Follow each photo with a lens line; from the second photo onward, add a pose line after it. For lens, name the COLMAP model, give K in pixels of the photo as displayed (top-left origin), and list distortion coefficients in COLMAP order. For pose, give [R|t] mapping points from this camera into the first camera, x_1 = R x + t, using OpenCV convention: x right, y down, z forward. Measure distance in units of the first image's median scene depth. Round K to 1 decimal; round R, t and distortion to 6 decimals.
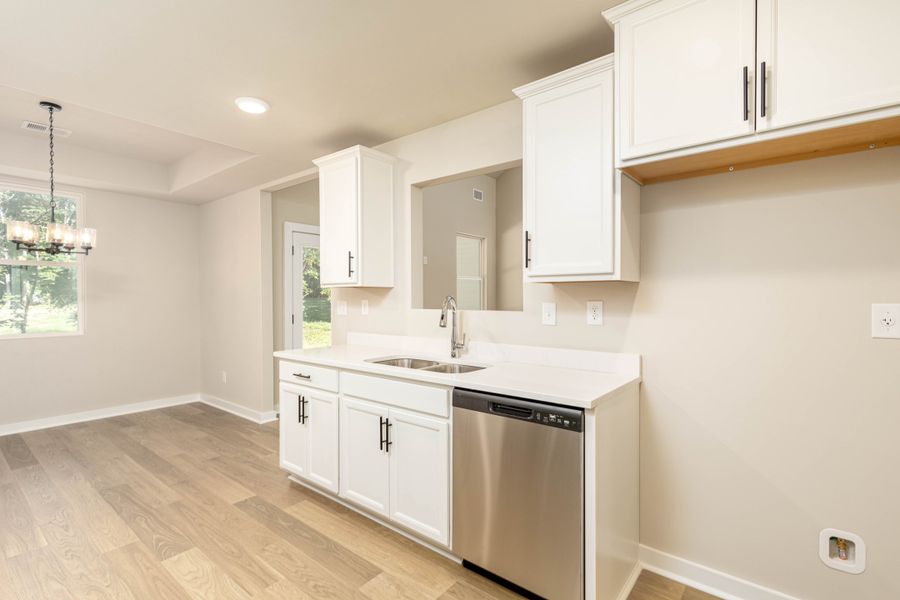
lens RADIAL K [[422.2, 0, 447.7], [0, 422.2, 299.9], [0, 0, 1]] dist [0.005258, -0.000092]
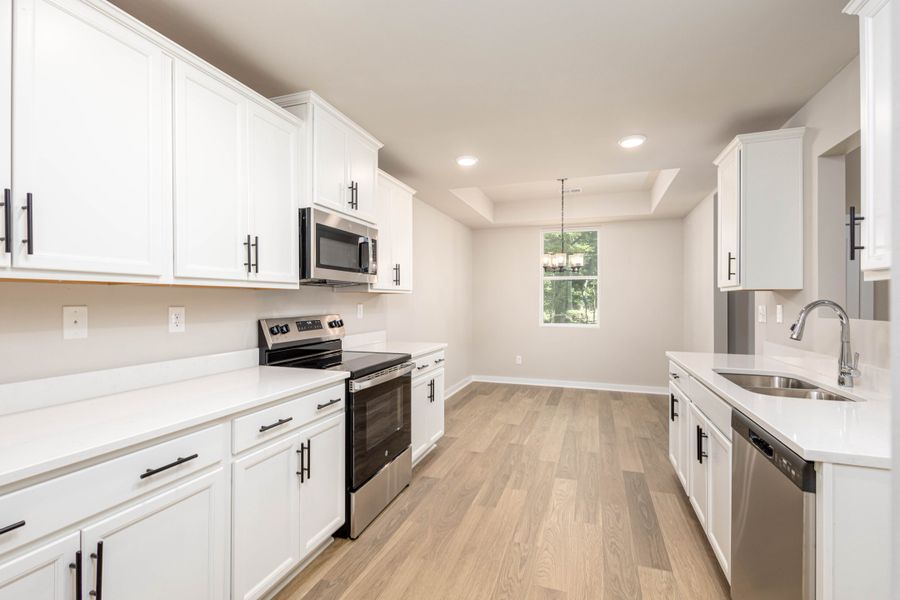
lens RADIAL K [[422.2, 0, 443.5], [0, 422.2, 297.2], [0, 0, 1]] dist [0.005258, -0.000092]
pose [[0.322228, -0.000871, -0.946662, 0.477137], [-0.017566, 0.999822, -0.006899, 0.002375], [0.946499, 0.018852, 0.322155, 0.111121]]
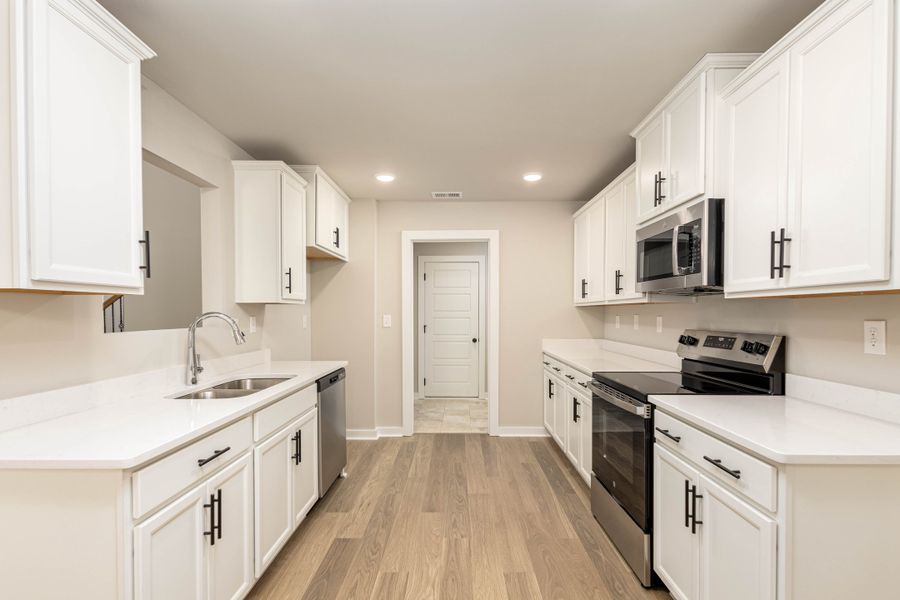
lens RADIAL K [[422.2, 0, 452.1], [0, 422.2, 308.8], [0, 0, 1]] dist [0.005258, -0.000092]
pose [[-0.610970, 0.009425, 0.791598, -1.009985], [0.018201, 0.999832, 0.002144, -0.008849], [-0.791444, 0.015717, -0.611039, 1.116763]]
